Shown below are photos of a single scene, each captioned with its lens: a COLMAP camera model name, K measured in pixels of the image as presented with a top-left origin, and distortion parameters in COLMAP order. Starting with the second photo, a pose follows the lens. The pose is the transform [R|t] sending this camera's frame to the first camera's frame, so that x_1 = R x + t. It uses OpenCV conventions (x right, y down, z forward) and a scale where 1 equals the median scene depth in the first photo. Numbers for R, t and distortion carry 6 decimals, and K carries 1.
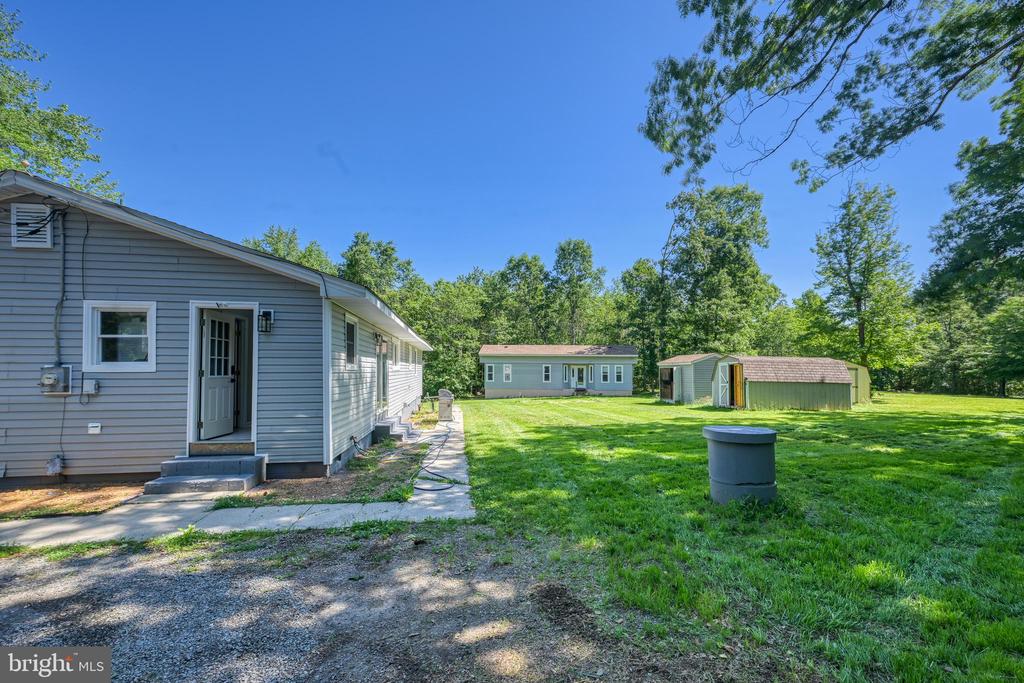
lens RADIAL K [[427.5, 0, 513.0], [0, 427.5, 369.4], [0, 0, 1]] dist [-0.000803, -0.000007]
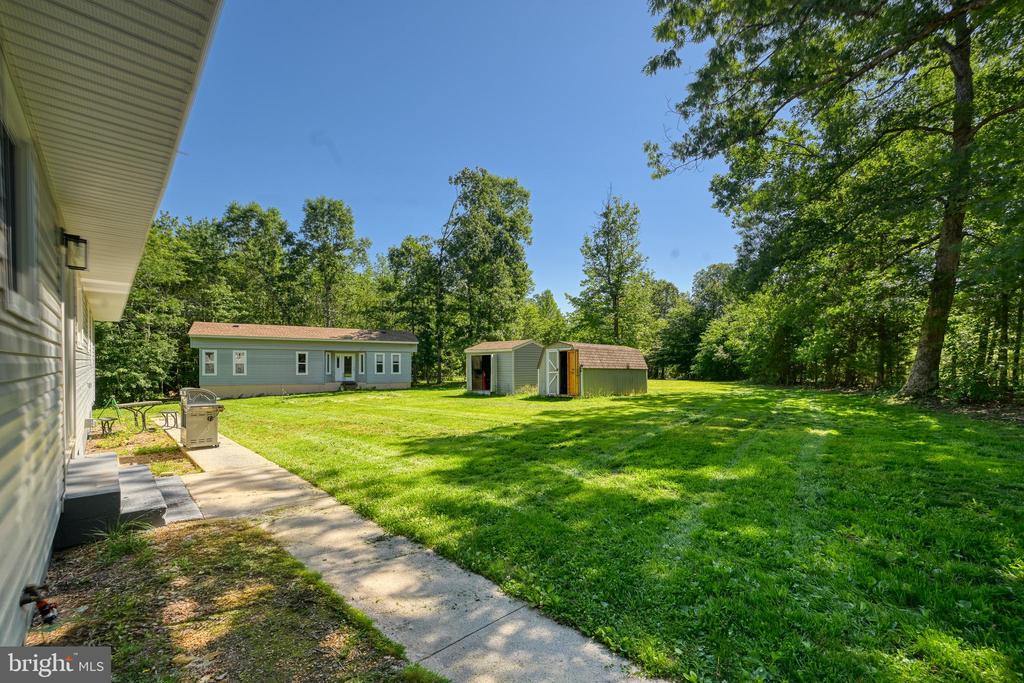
lens RADIAL K [[427.5, 0, 513.0], [0, 427.5, 369.4], [0, 0, 1]] dist [-0.000803, -0.000007]
pose [[0.801594, -0.010235, 0.597781, -0.079728], [-0.000374, 0.999845, 0.017620, 0.007165], [-0.597869, -0.014347, 0.801465, 0.170804]]
